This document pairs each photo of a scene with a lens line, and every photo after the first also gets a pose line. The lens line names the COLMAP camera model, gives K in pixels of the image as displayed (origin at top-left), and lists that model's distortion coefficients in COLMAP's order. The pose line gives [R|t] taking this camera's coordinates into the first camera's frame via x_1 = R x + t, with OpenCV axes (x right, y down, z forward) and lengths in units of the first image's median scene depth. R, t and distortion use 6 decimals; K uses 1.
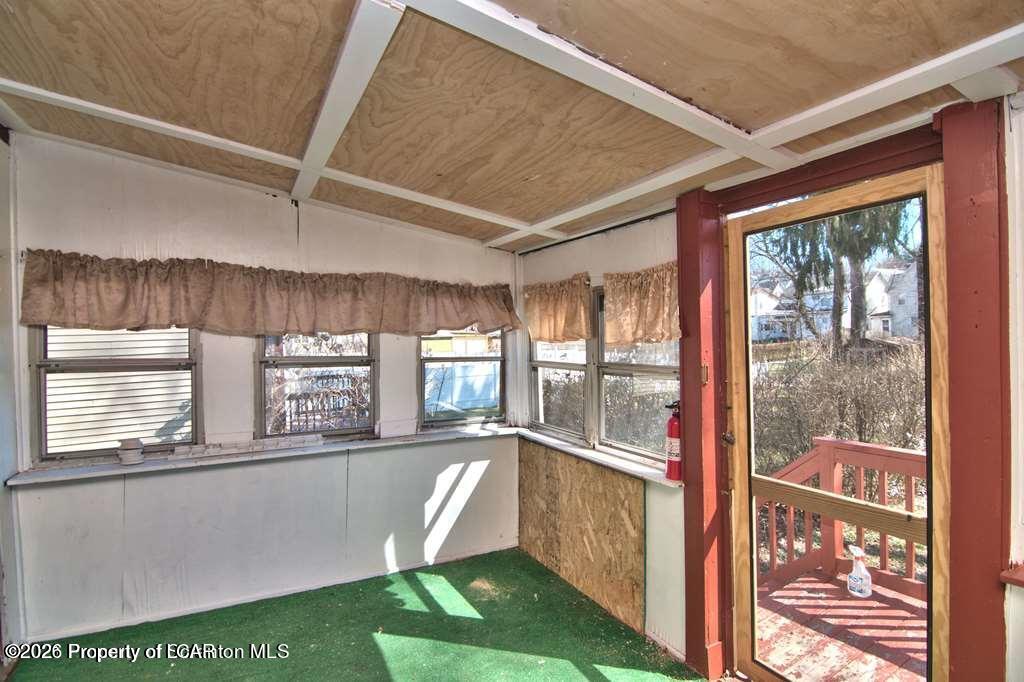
lens RADIAL K [[491.6, 0, 512.0], [0, 491.6, 341.0], [0, 0, 1]] dist [-0.001739, -0.012678]
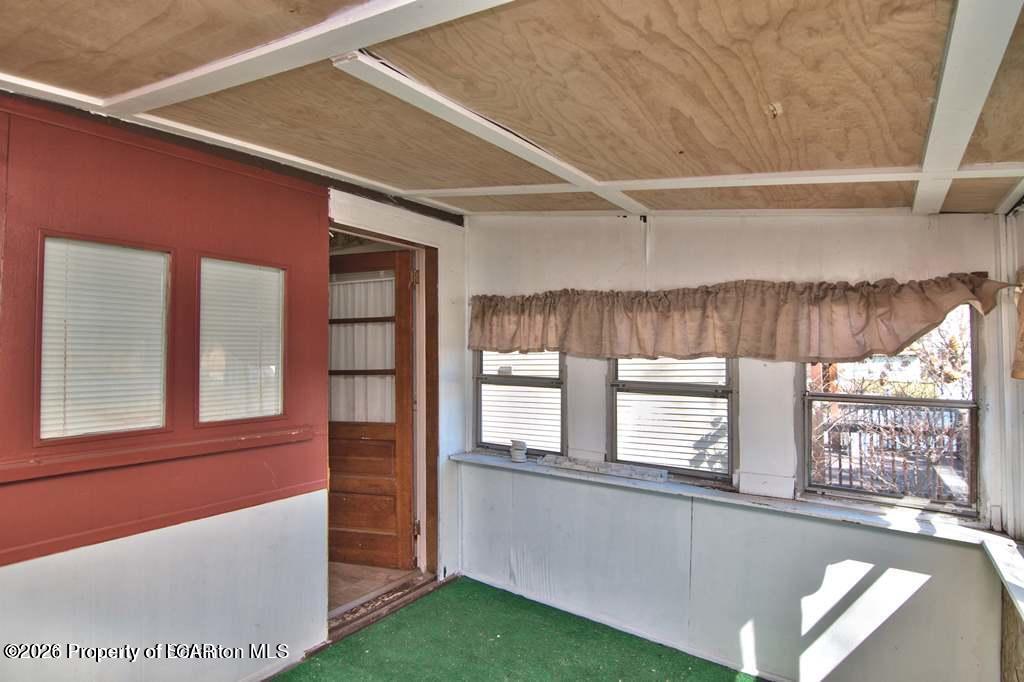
lens RADIAL K [[537.4, 0, 512.0], [0, 537.4, 341.0], [0, 0, 1]] dist [-0.010650, 0.000226]
pose [[0.442719, -0.010036, -0.896604, 0.394317], [-0.014539, 0.999726, -0.018369, -0.024819], [0.896543, 0.021168, 0.442451, 0.342445]]
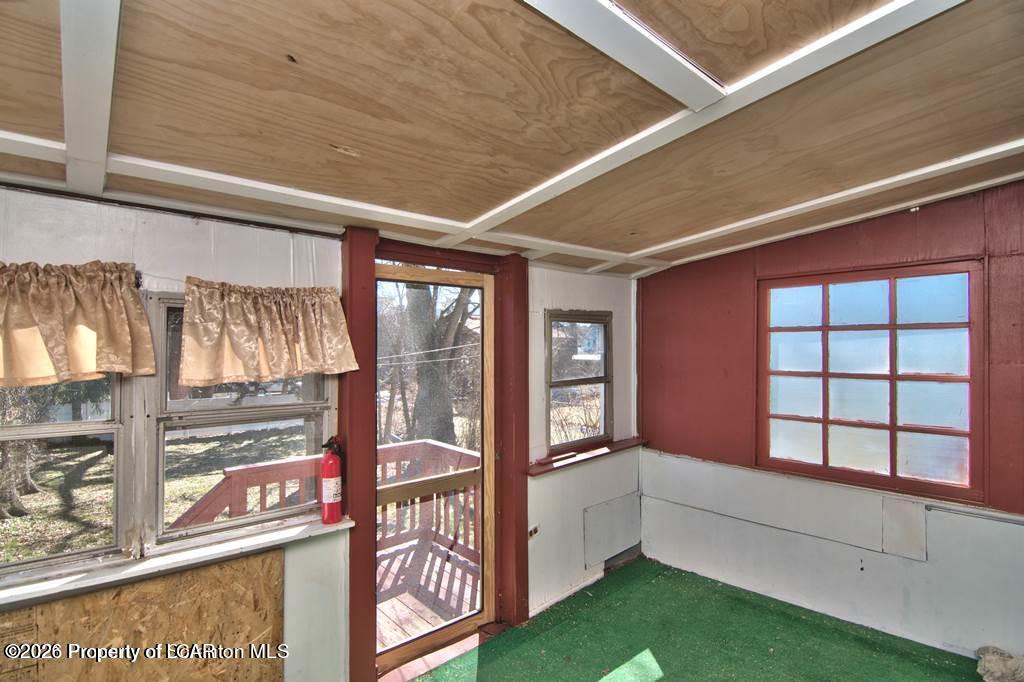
lens RADIAL K [[491.6, 0, 512.0], [0, 491.6, 341.0], [0, 0, 1]] dist [-0.001739, -0.012678]
pose [[-0.224431, 0.036439, 0.973809, -0.568954], [0.012383, 0.999327, -0.034540, -0.021223], [-0.974411, 0.004307, -0.224731, 0.747941]]
